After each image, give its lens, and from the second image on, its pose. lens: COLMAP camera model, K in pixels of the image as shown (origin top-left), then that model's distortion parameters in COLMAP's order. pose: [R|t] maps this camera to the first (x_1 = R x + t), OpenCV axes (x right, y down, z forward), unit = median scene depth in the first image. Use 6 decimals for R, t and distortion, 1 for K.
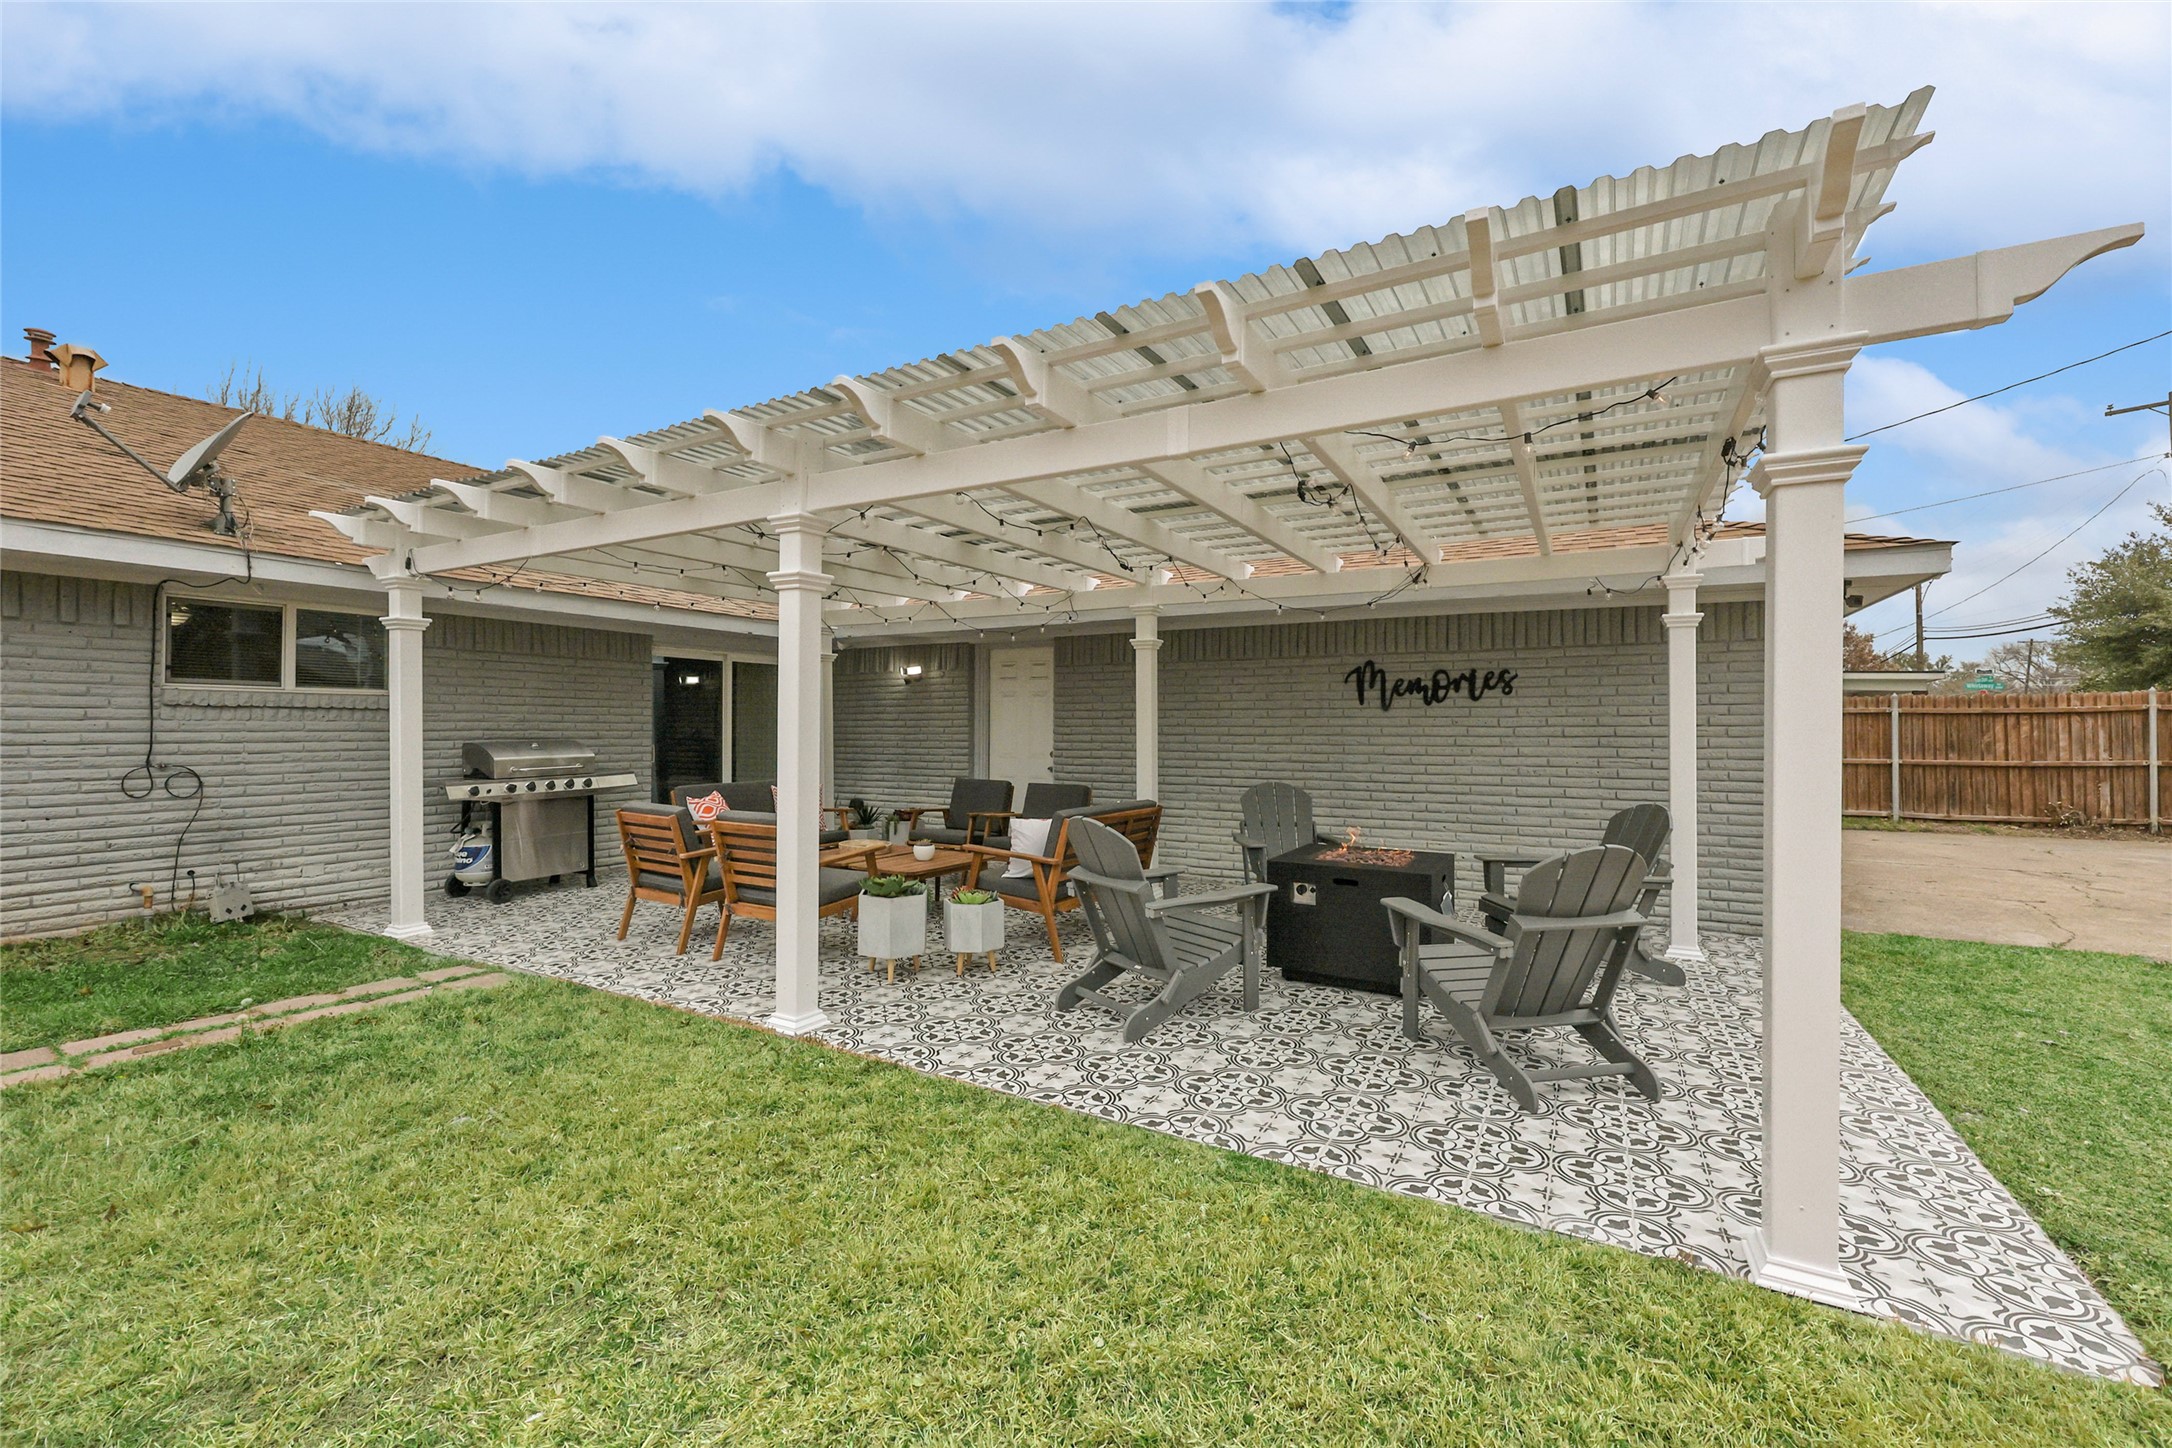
lens RADIAL K [[876.0, 0, 1083.8], [0, 876.0, 702.2], [0, 0, 1]] dist [-0.000504, -0.000059]
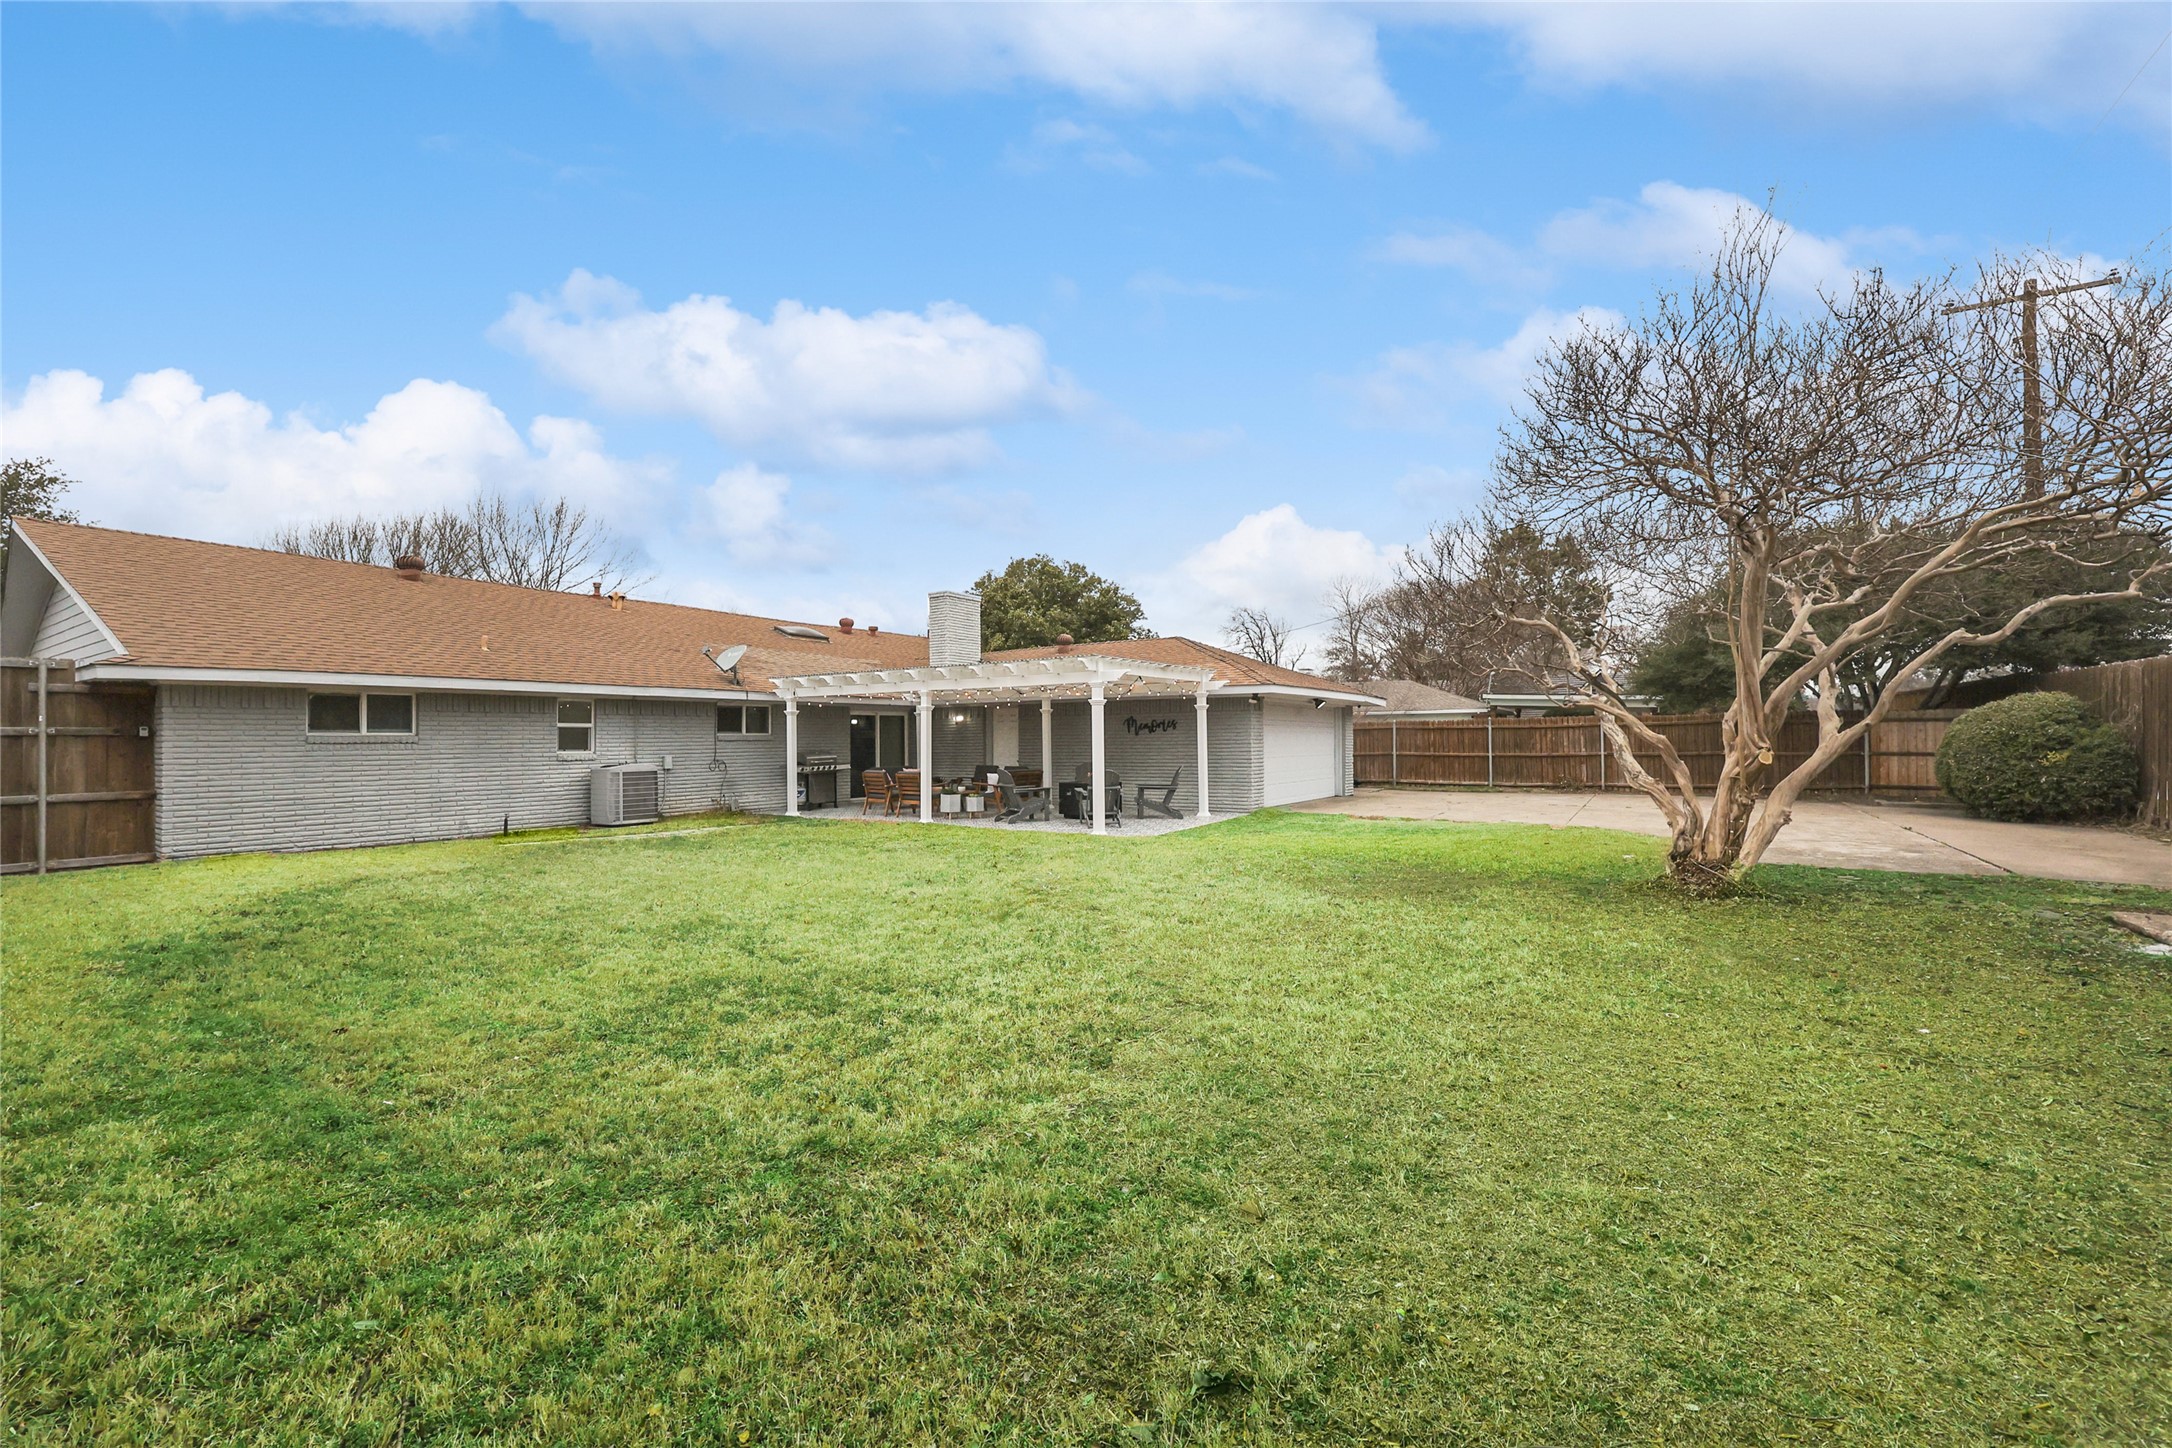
lens RADIAL K [[870.6, 0, 1086.0], [0, 870.6, 724.0], [0, 0, 1]] dist [0.000326, -0.000035]
pose [[0.997605, -0.014906, -0.067536, 0.408287], [0.015687, 0.999816, 0.011051, -0.061338], [0.067359, -0.012084, 0.997656, -1.765435]]
